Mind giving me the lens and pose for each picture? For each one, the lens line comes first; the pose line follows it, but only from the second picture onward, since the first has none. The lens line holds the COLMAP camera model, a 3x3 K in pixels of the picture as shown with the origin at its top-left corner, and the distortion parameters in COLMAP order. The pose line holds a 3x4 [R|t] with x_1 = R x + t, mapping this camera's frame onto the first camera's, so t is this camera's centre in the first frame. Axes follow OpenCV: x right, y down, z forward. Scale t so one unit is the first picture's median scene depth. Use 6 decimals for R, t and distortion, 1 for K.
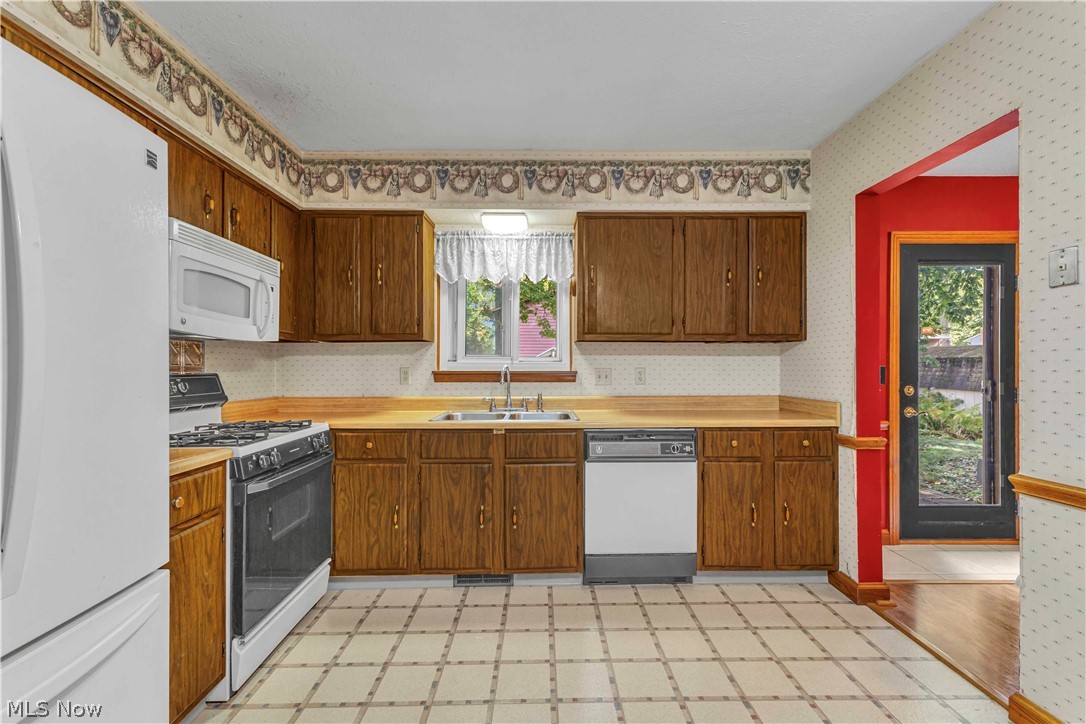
lens RADIAL K [[471.9, 0, 569.4], [0, 471.9, 366.4], [0, 0, 1]] dist [0.002022, -0.000740]
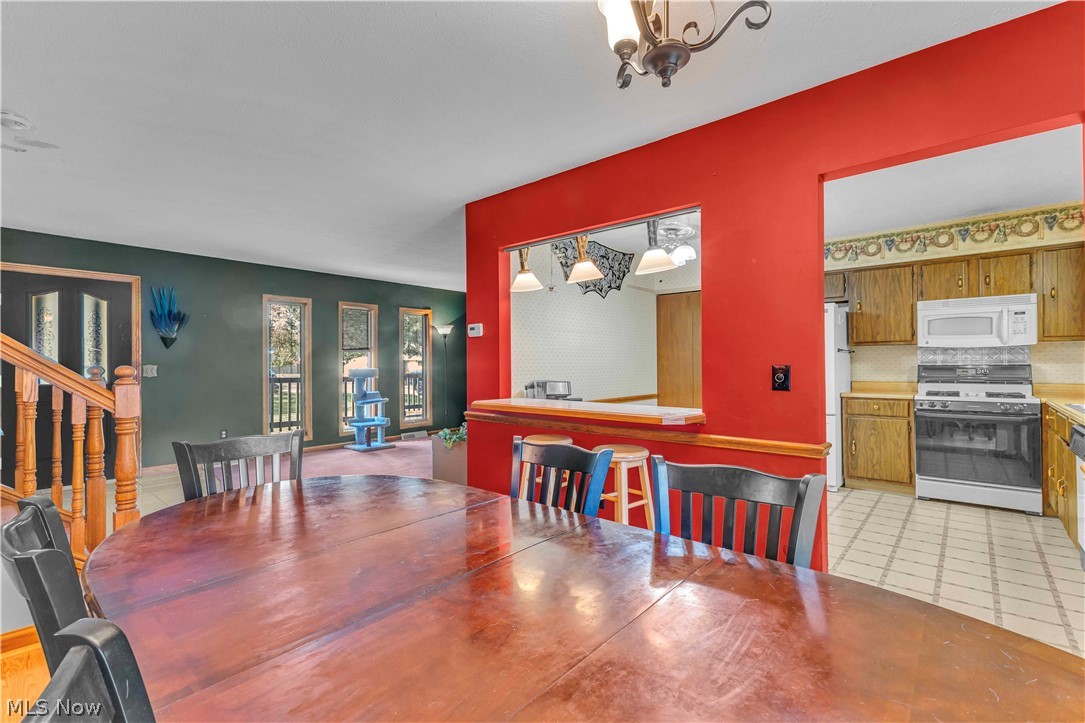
lens RADIAL K [[474.1, 0, 542.5], [0, 474.1, 361.5], [0, 0, 1]] dist [0.002231, -0.000663]
pose [[-0.678011, 0.003174, -0.735045, 1.348145], [0.009826, 0.999940, -0.004746, -0.004072], [0.734986, -0.010441, -0.678002, 0.712569]]
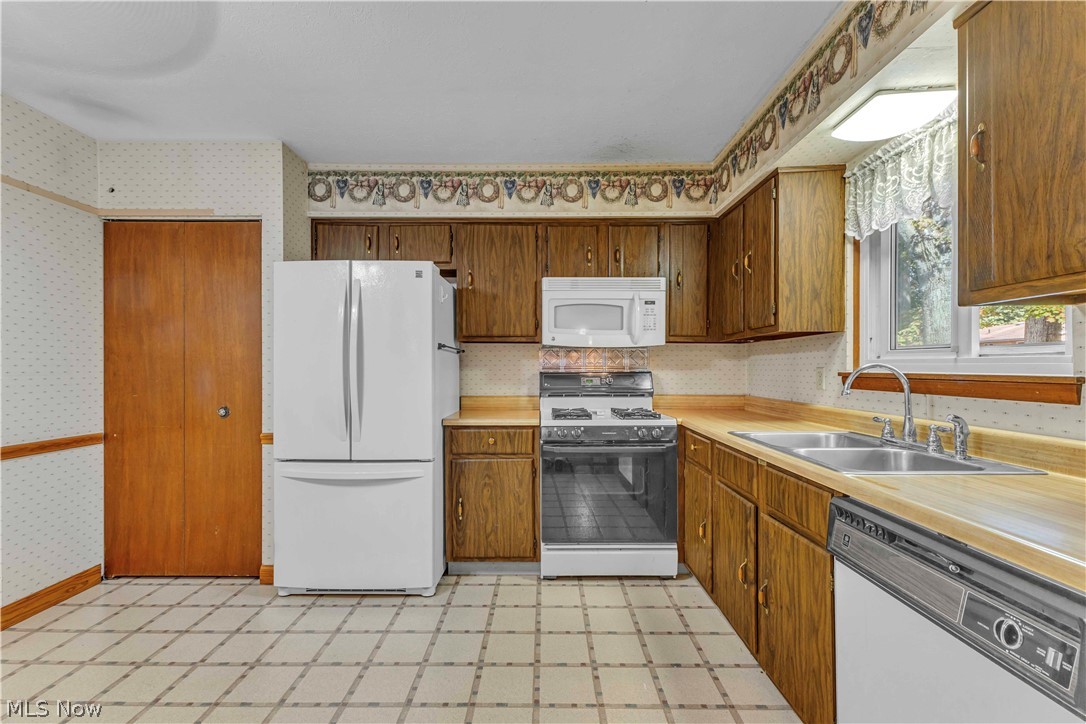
lens RADIAL K [[488.1, 0, 522.3], [0, 488.1, 369.9], [0, 0, 1]] dist [0.002027, -0.000216]
pose [[-0.056730, 0.007078, -0.998364, 0.512055], [0.003513, 0.999970, 0.006889, -0.000460], [0.998383, -0.003116, -0.056754, 0.588444]]
